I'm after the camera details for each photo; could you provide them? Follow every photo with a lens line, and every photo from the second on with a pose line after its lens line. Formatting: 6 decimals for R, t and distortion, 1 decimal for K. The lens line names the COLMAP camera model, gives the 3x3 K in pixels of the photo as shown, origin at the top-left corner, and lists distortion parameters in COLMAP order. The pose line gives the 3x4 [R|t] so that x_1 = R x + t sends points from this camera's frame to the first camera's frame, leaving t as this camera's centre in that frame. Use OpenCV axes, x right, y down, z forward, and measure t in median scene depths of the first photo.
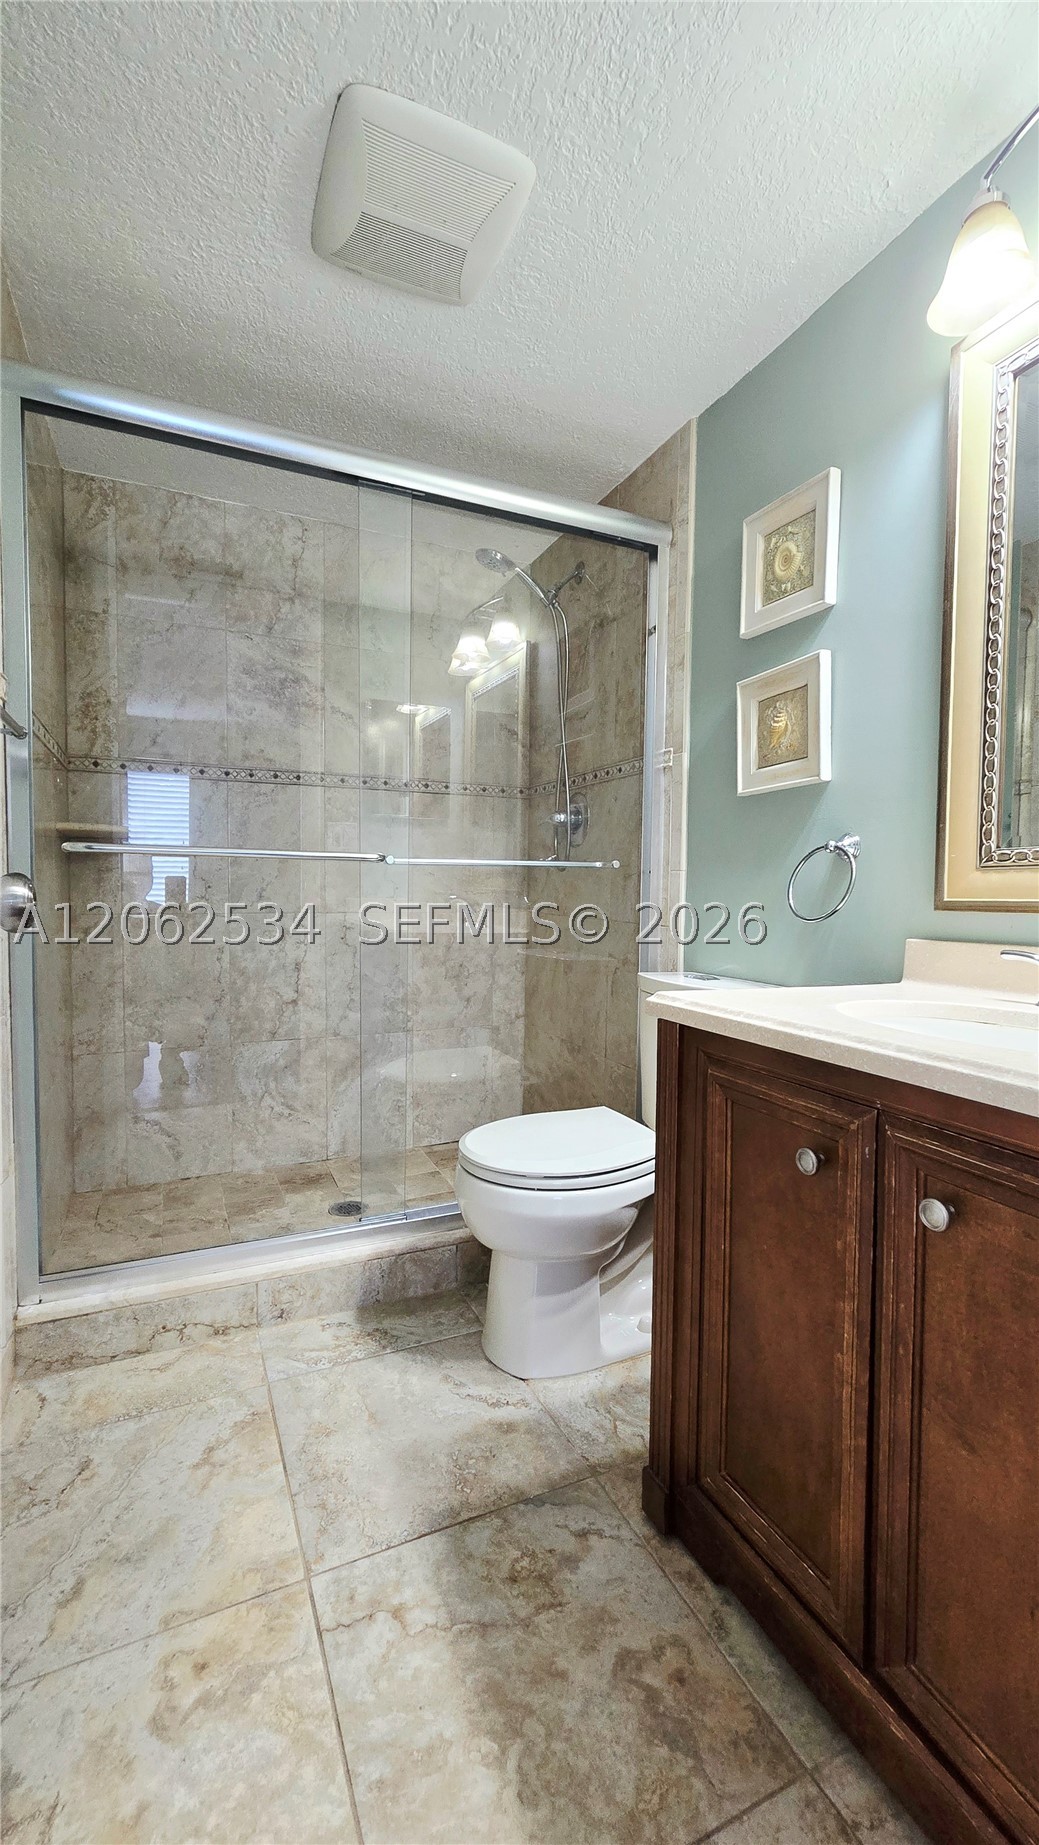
lens RADIAL K [[758.3, 0, 519.4], [0, 758.3, 924.7], [0, 0, 1]] dist [-0.002287, 0.001519]
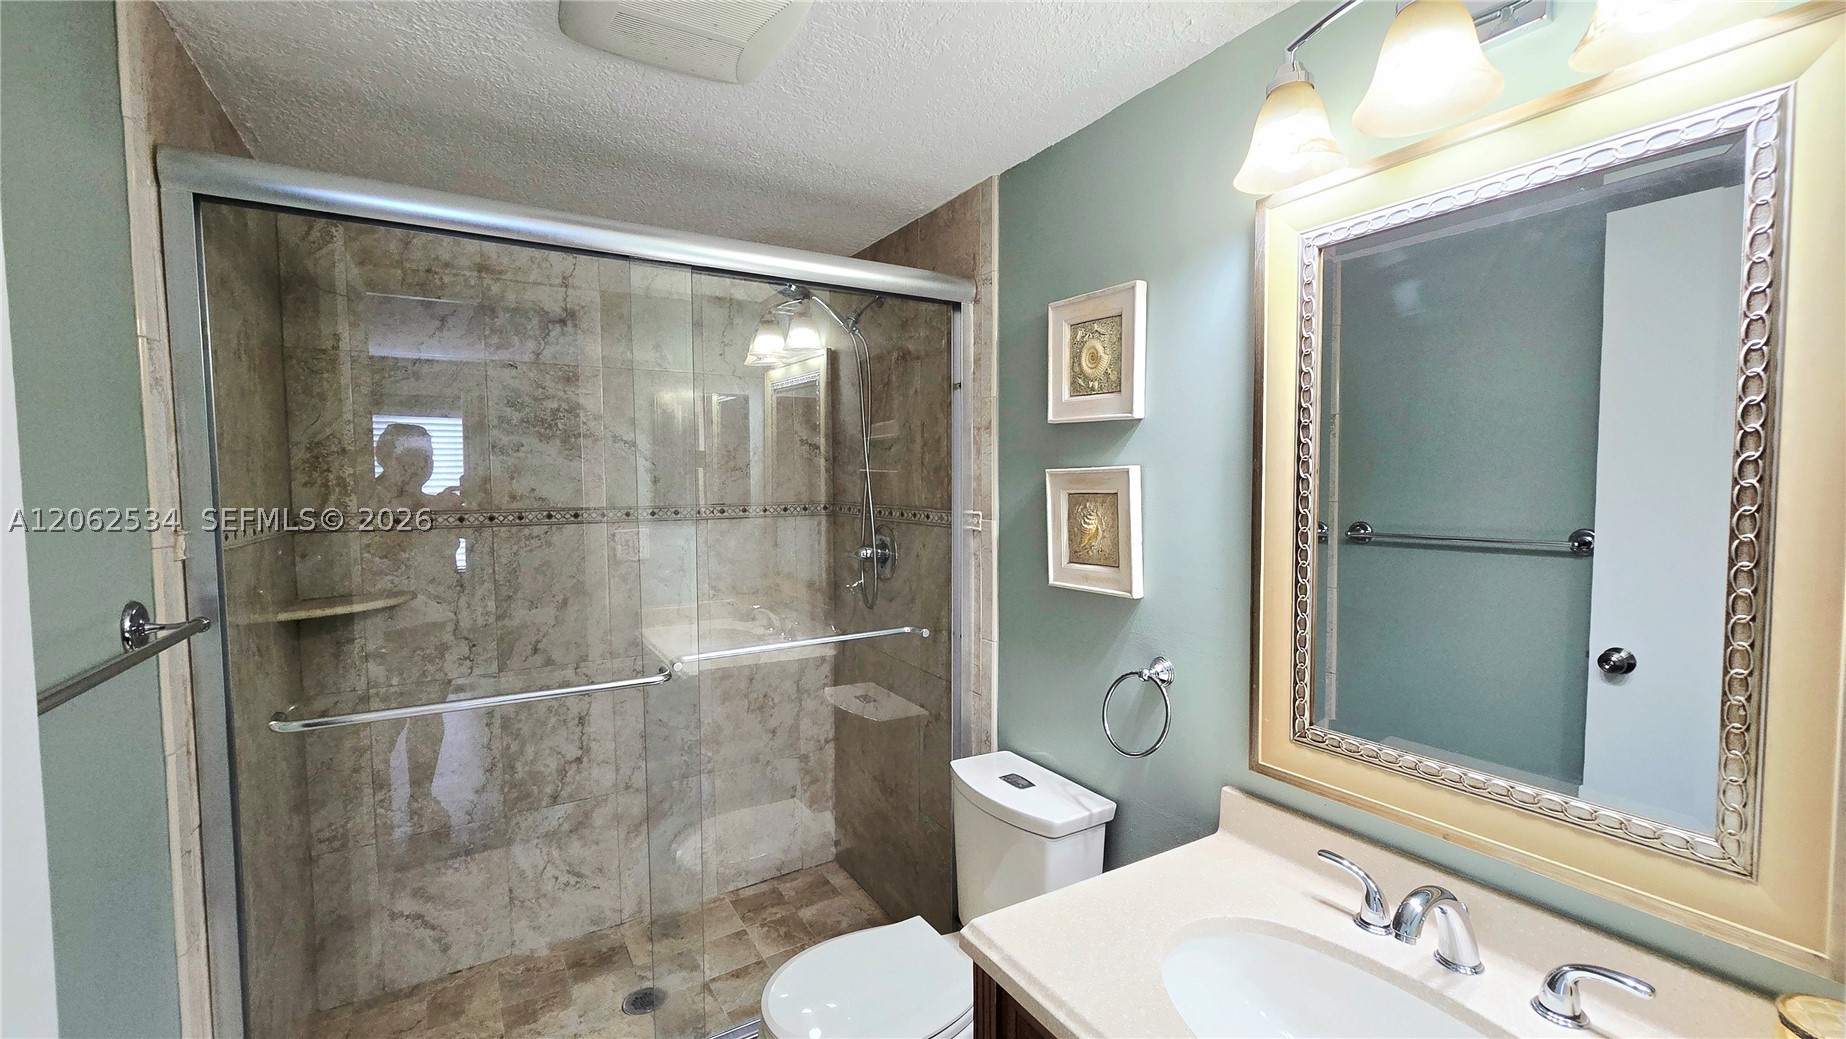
lens RADIAL K [[758.7, 0, 928.7], [0, 758.7, 517.0], [0, 0, 1]] dist [-0.002287, 0.001519]
pose [[0.991722, -0.024016, 0.126138, 0.013499], [0.022803, 0.999679, 0.011053, -0.211087], [-0.126363, -0.008085, 0.991951, 0.050383]]
